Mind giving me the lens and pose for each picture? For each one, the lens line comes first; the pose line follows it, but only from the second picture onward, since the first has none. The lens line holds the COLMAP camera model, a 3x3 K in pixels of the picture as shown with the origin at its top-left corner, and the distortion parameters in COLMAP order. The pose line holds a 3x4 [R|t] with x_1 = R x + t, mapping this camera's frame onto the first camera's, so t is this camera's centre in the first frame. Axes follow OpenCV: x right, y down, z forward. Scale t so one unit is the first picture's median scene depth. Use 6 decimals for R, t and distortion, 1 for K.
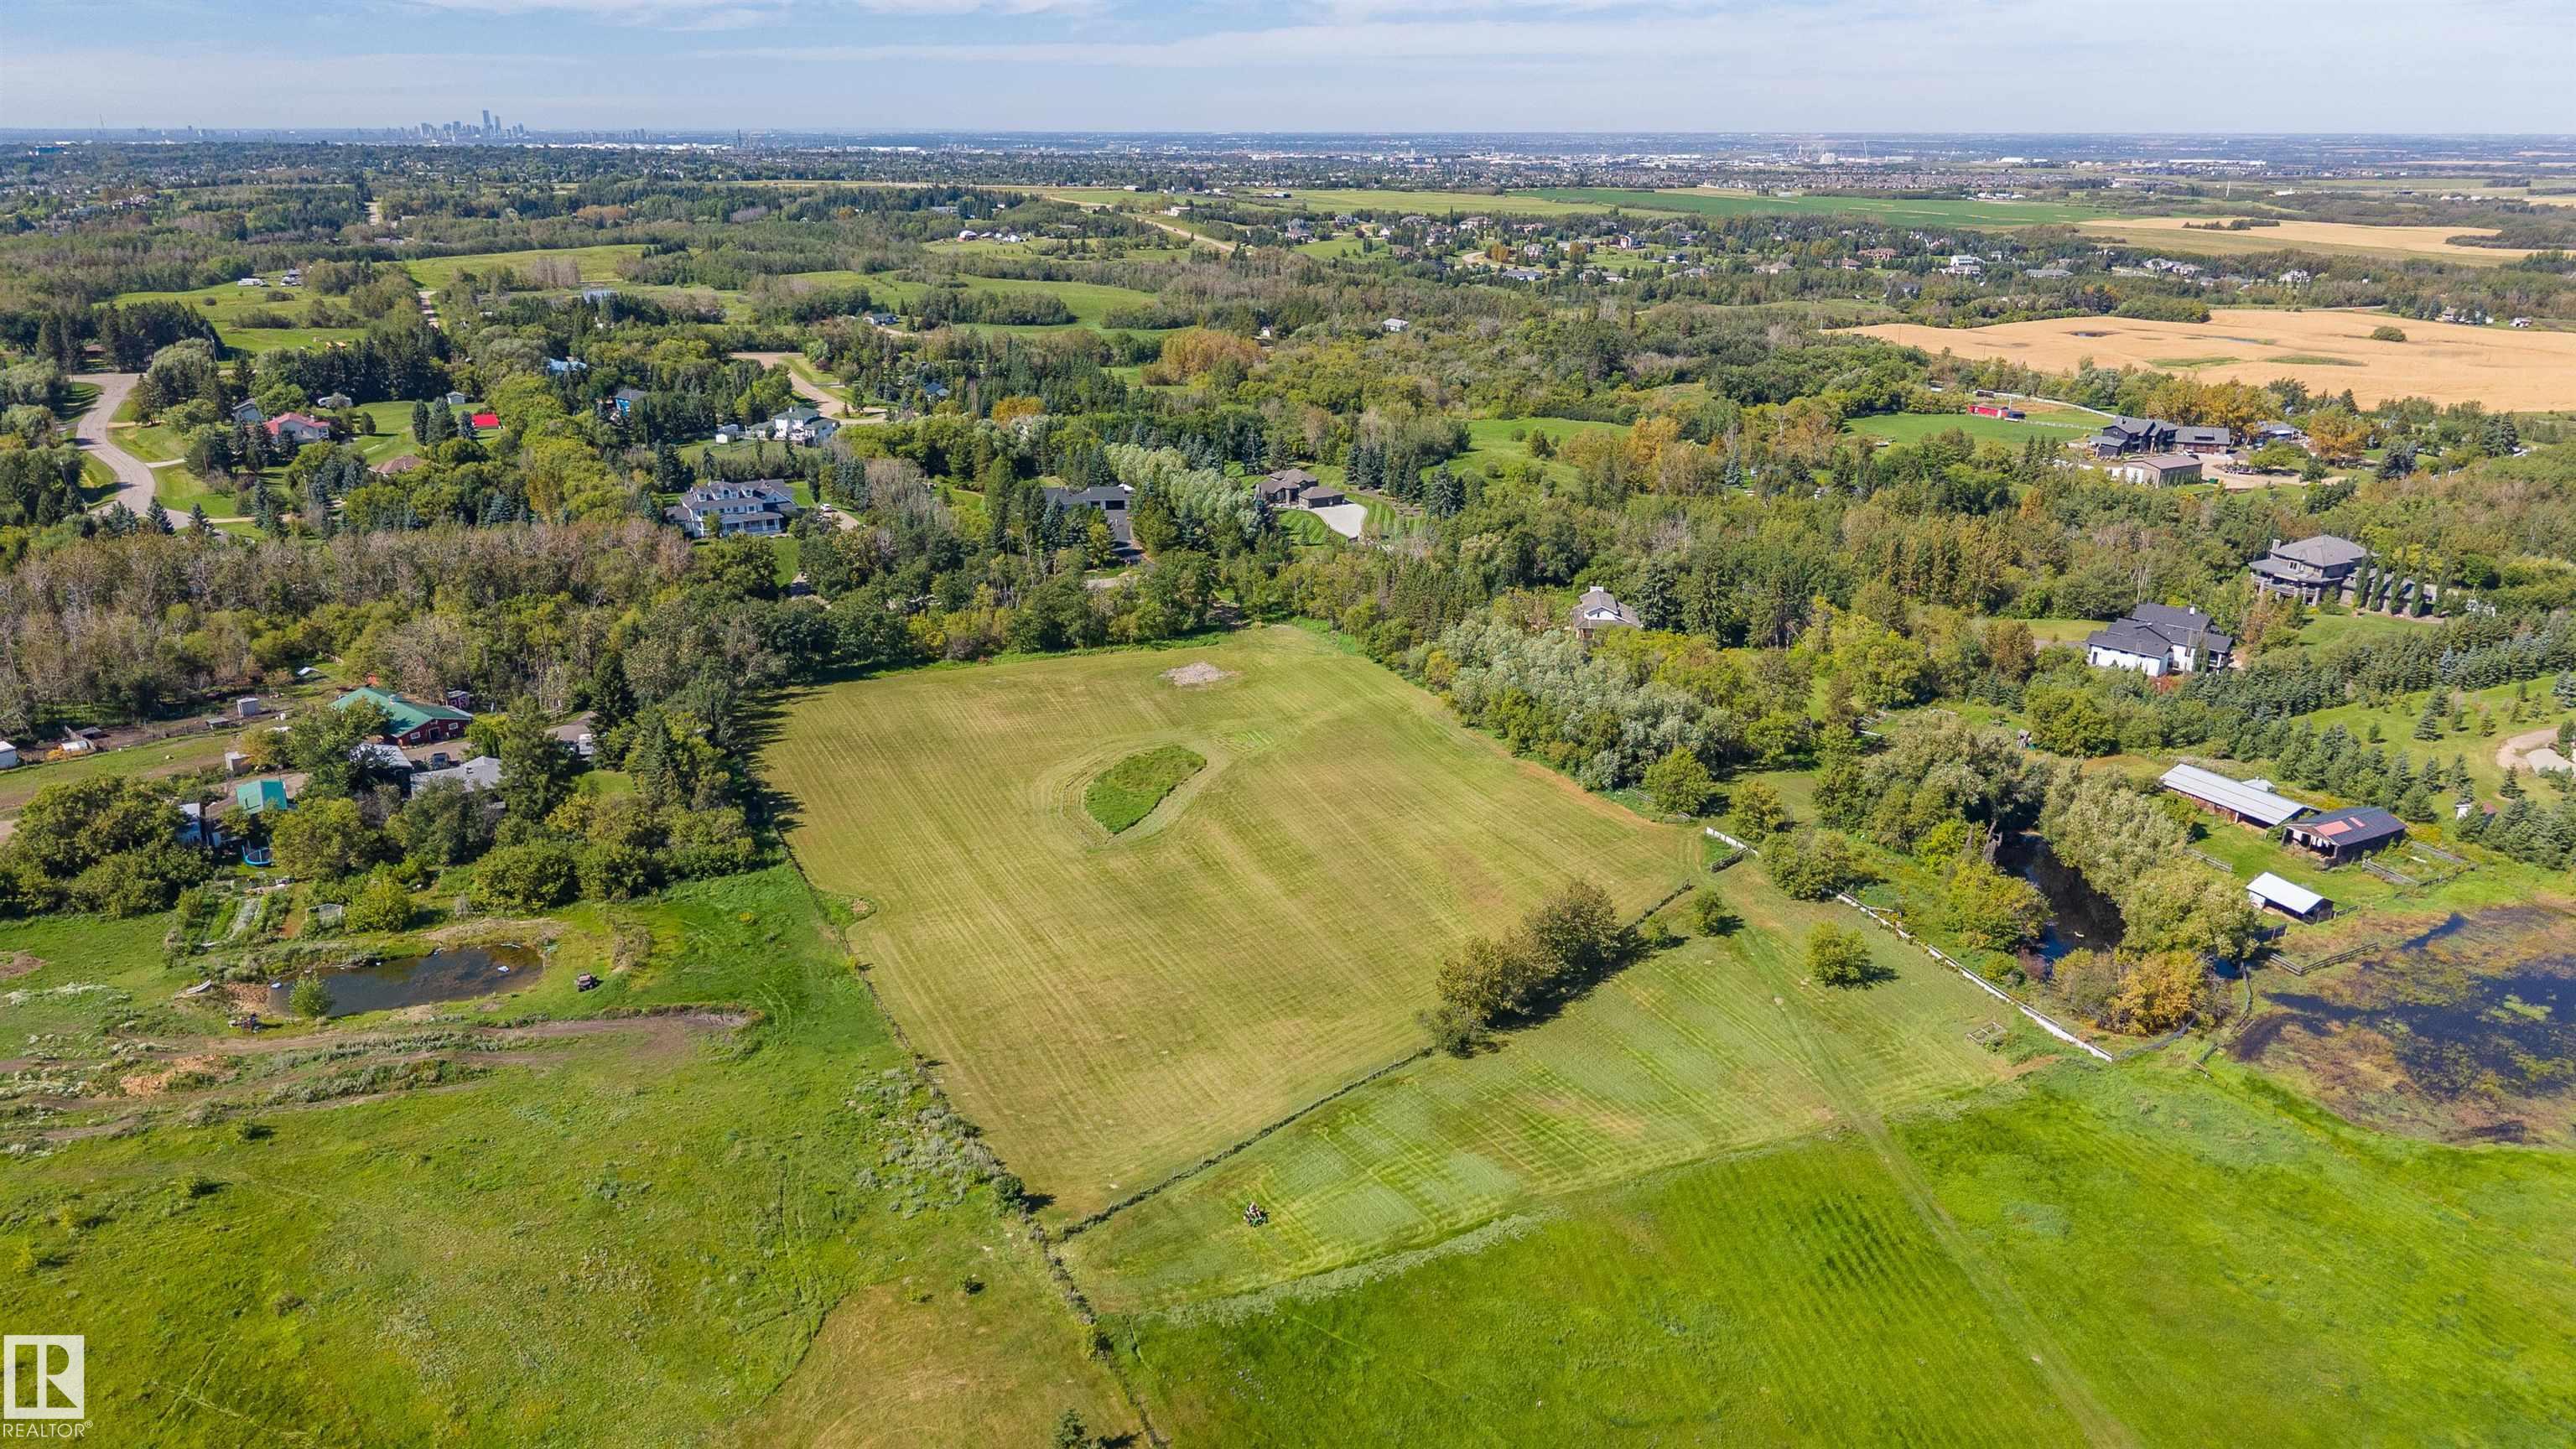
lens RADIAL K [[1716.9, 0, 1289.7], [0, 1716.9, 730.2], [0, 0, 1]] dist [0.031583, -0.038342]
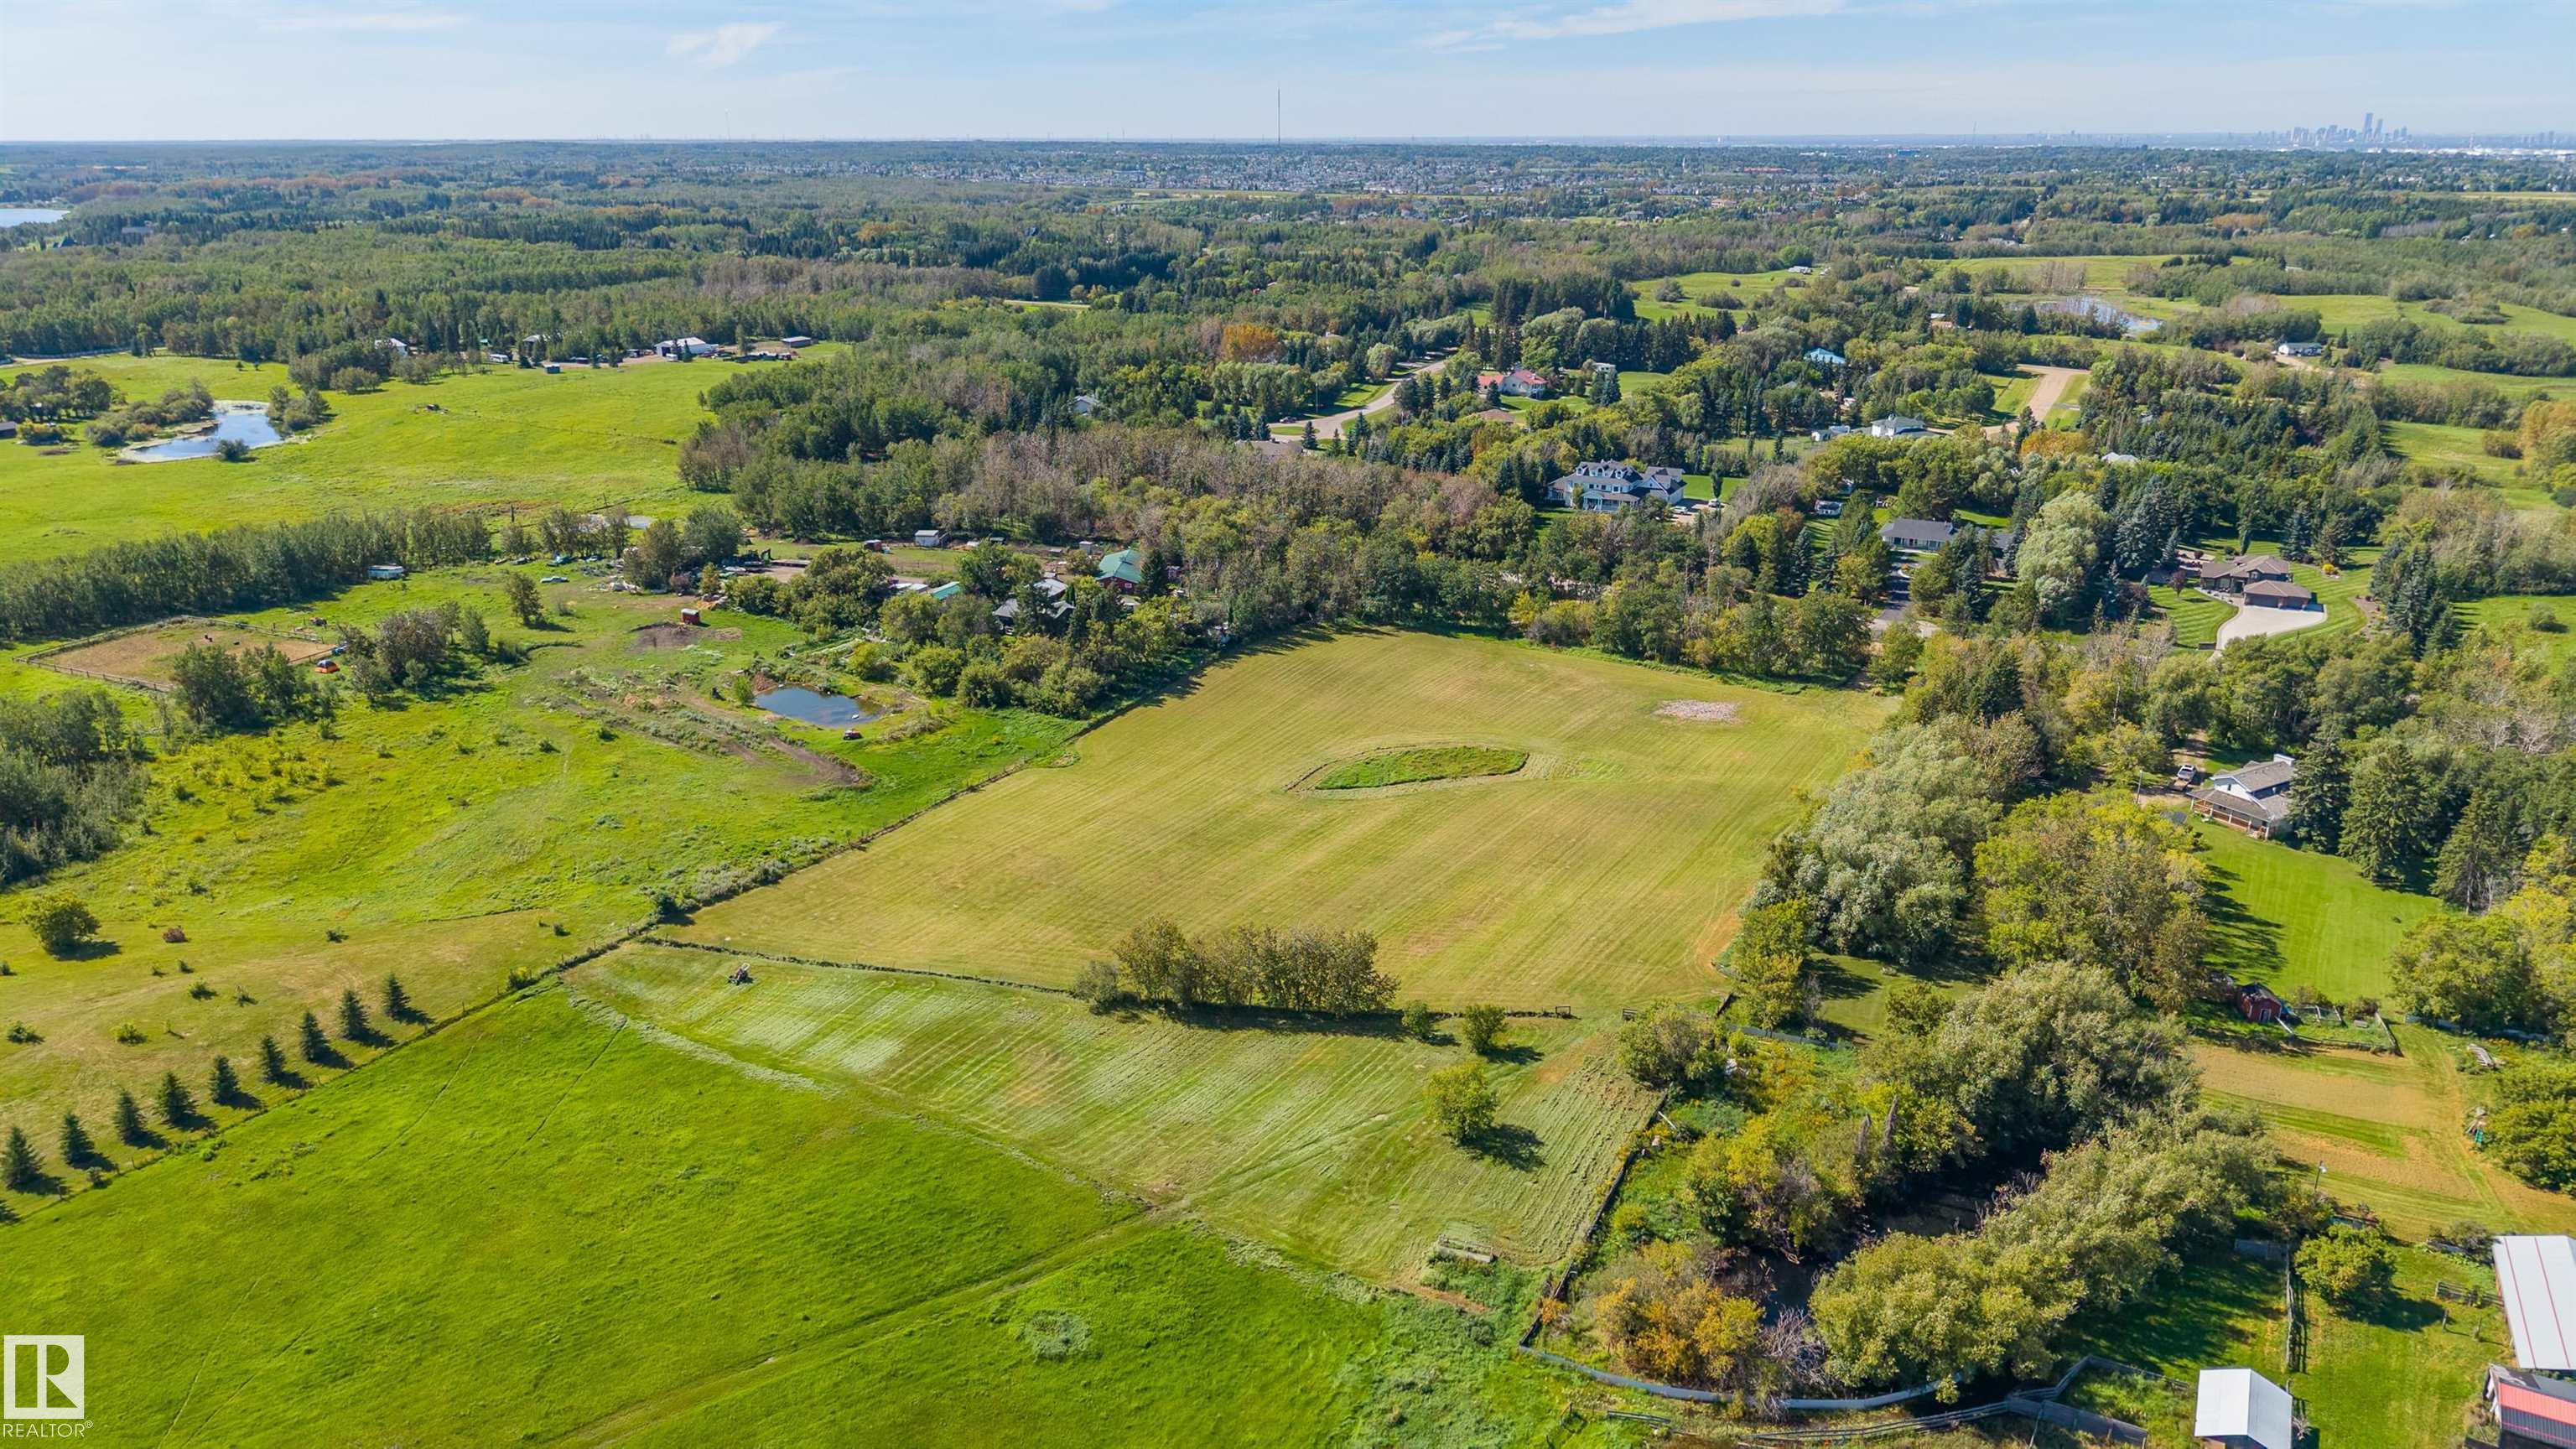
lens RADIAL K [[1716.9, 0, 1290.8], [0, 1716.9, 749.7], [0, 0, 1]] dist [0.031583, -0.038342]
pose [[0.576135, 0.272296, -0.770664, 0.533000], [-0.266307, 0.953962, 0.137974, -0.080207], [0.772754, 0.125741, 0.622126, 0.235092]]
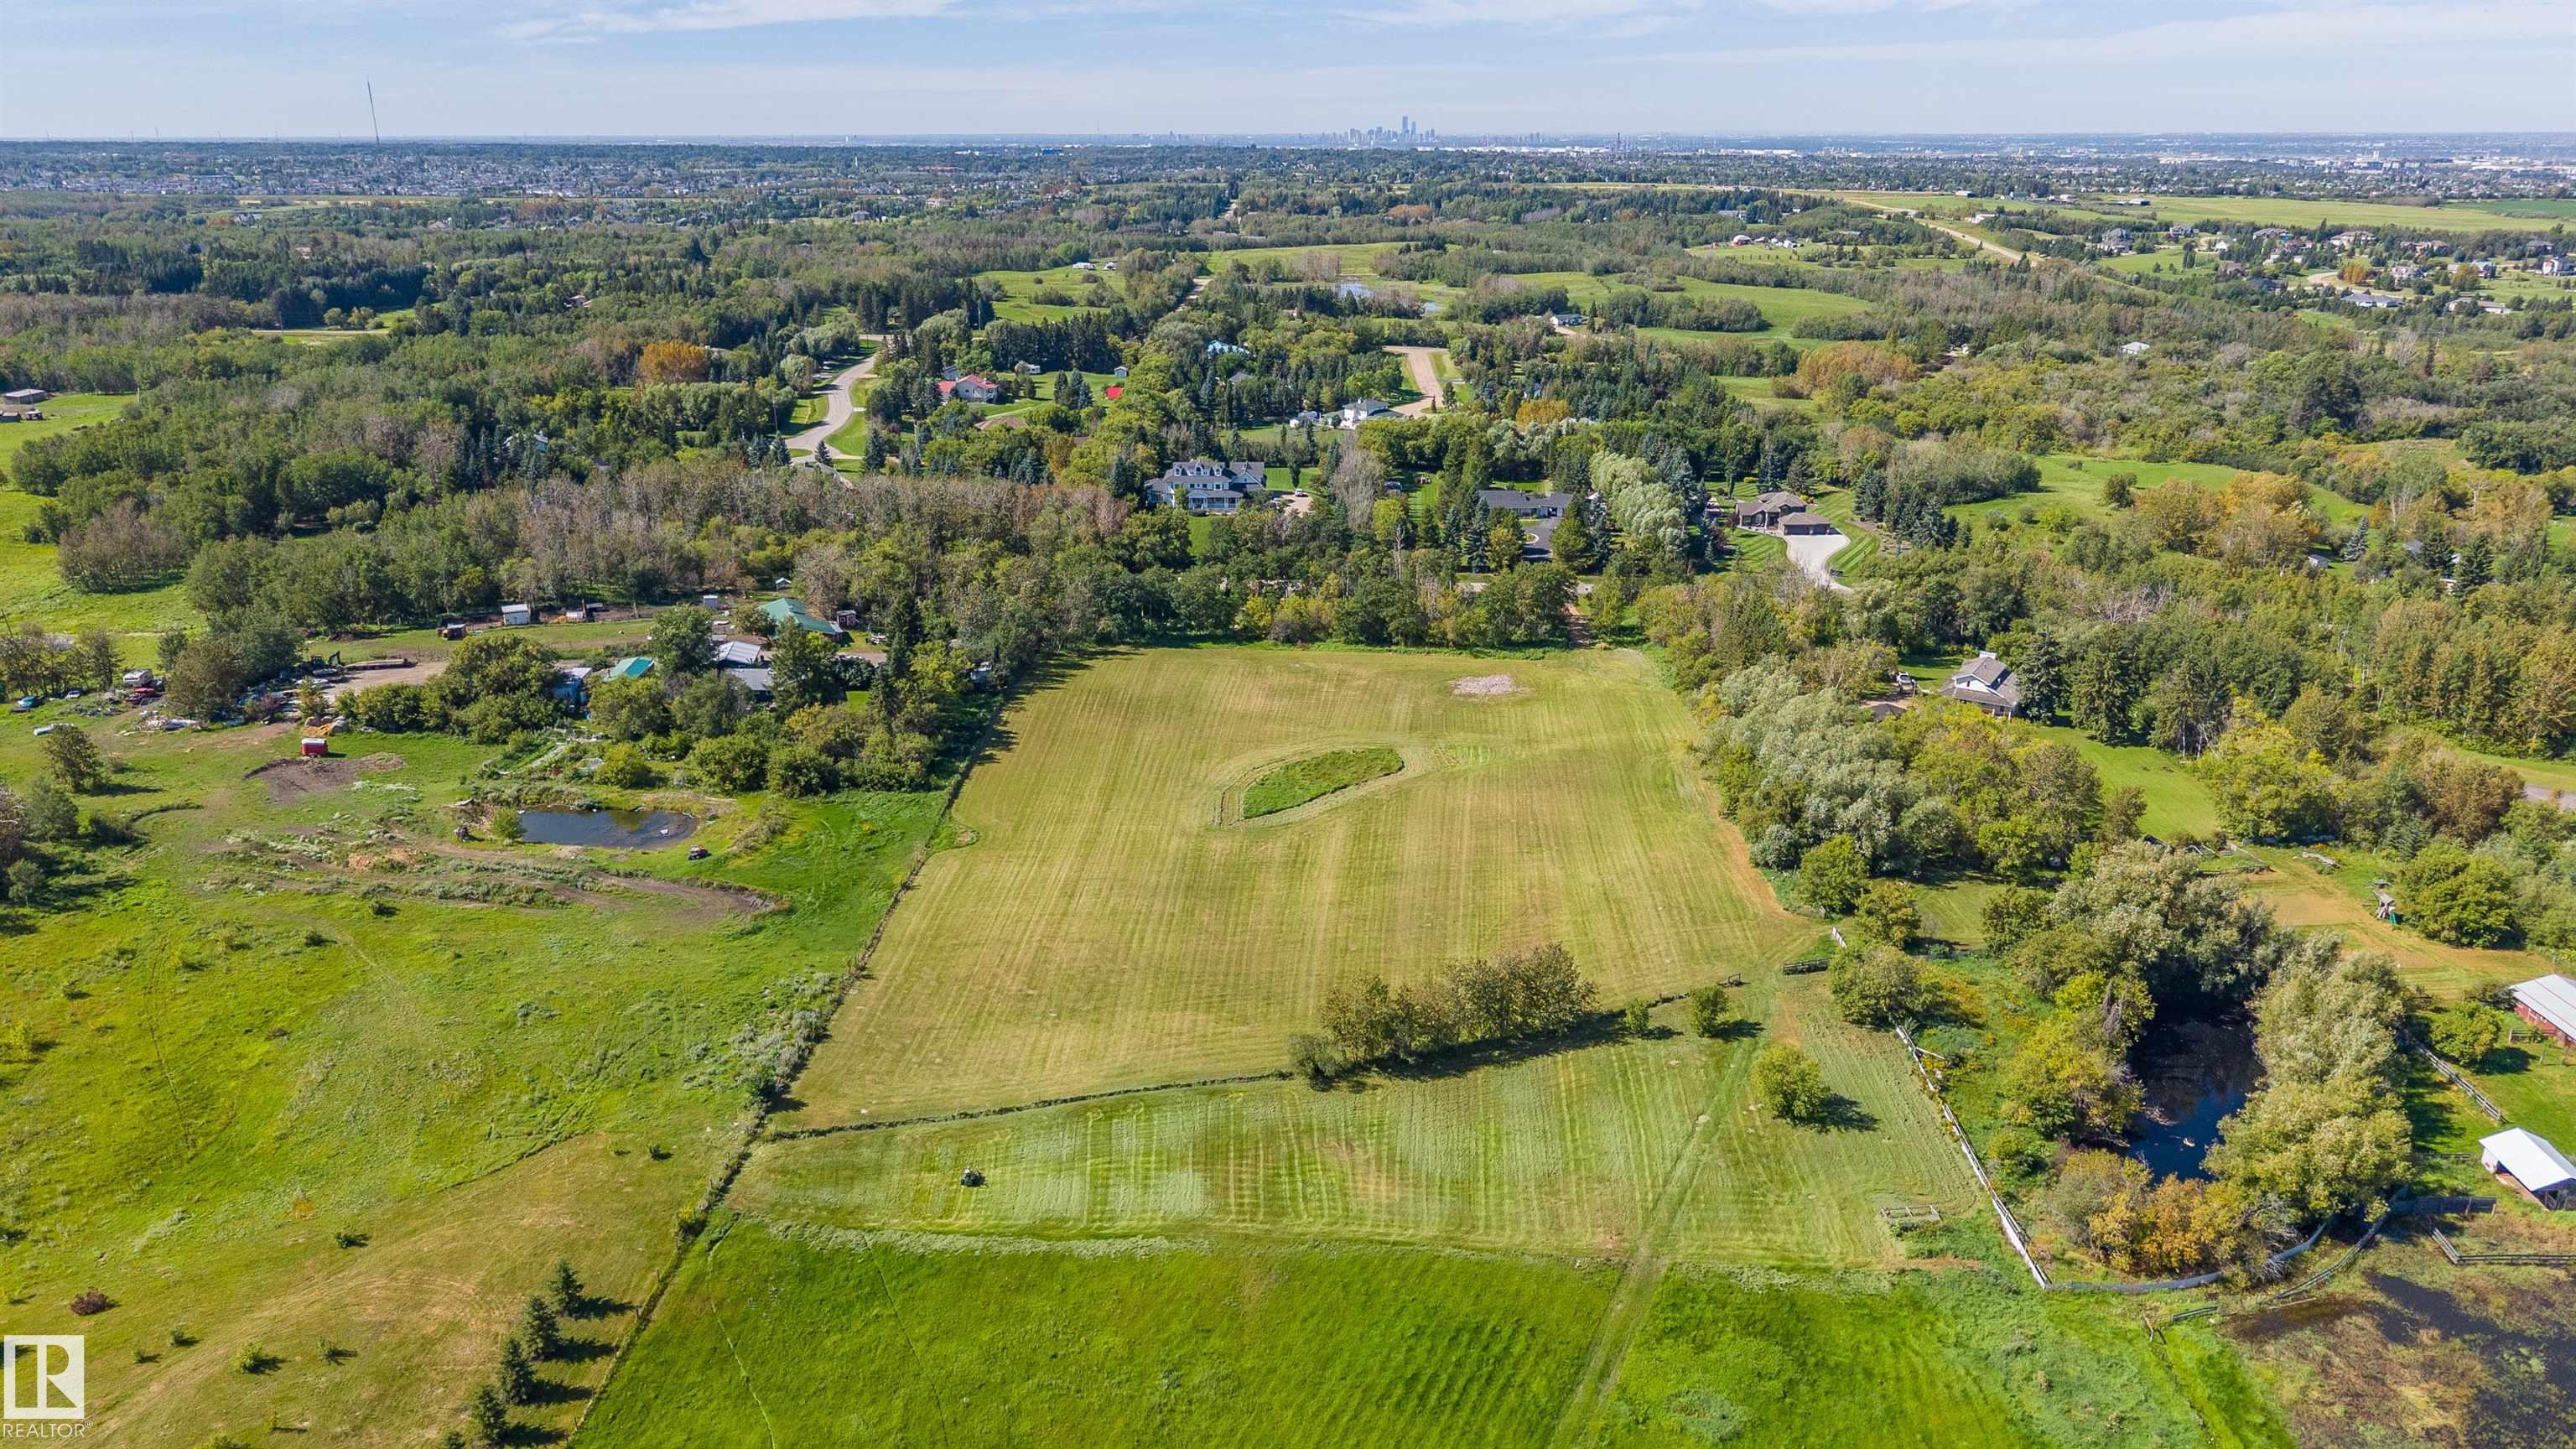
lens RADIAL K [[1716.9, 0, 1292.0], [0, 1716.9, 735.2], [0, 0, 1]] dist [0.031583, -0.038342]
pose [[0.886479, 0.150087, -0.437754, 0.272811], [-0.149609, 0.988097, 0.035807, -0.022180], [0.437917, 0.033750, 0.898381, 0.066026]]
